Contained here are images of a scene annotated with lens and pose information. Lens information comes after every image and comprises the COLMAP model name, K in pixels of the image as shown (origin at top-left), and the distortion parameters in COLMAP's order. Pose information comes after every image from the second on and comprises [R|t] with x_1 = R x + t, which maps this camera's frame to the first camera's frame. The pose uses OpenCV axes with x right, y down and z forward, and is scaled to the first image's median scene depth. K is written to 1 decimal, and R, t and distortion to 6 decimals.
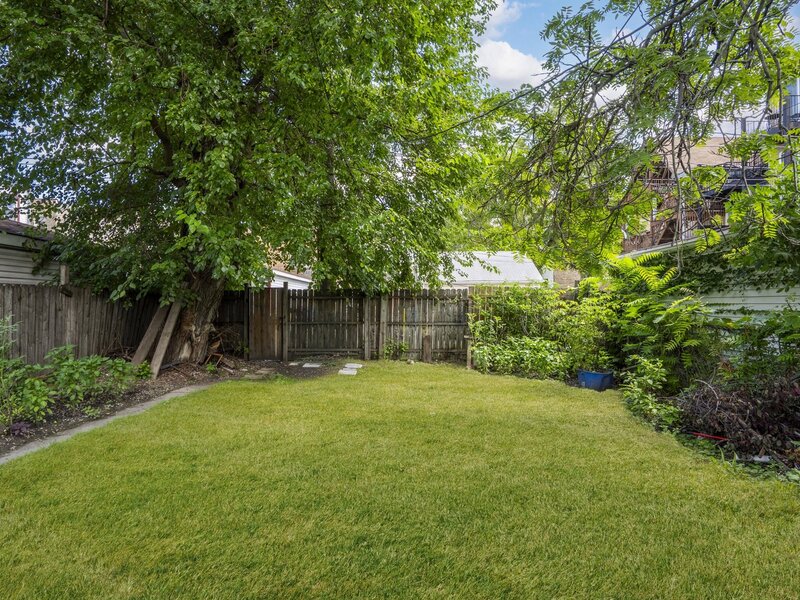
lens RADIAL K [[439.9, 0, 400.0], [0, 439.9, 300.0], [0, 0, 1]] dist [0.001121, 0.000309]
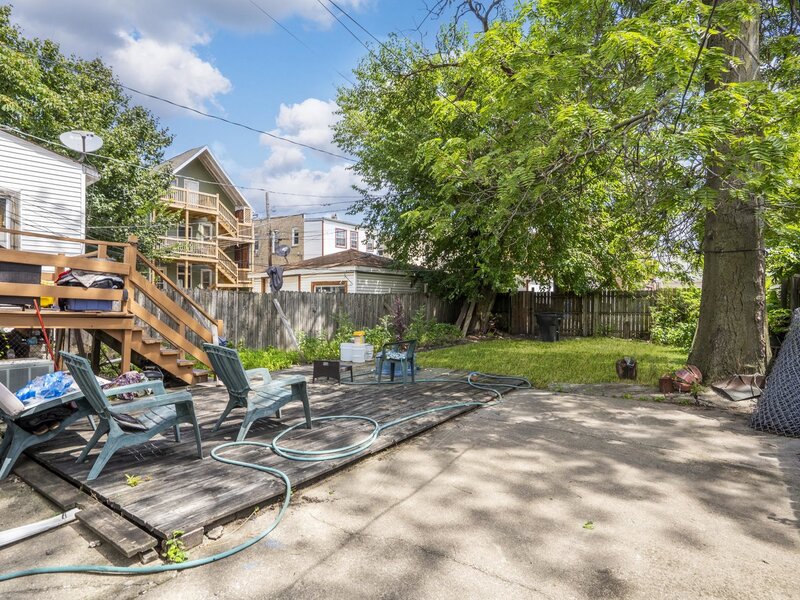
lens RADIAL K [[439.9, 0, 400.0], [0, 439.9, 300.0], [0, 0, 1]] dist [0.001121, 0.000309]
pose [[0.823977, -0.004049, -0.566608, 0.303489], [0.007465, 0.999965, 0.003710, -0.004648], [0.566574, -0.007287, 0.823979, -0.732623]]
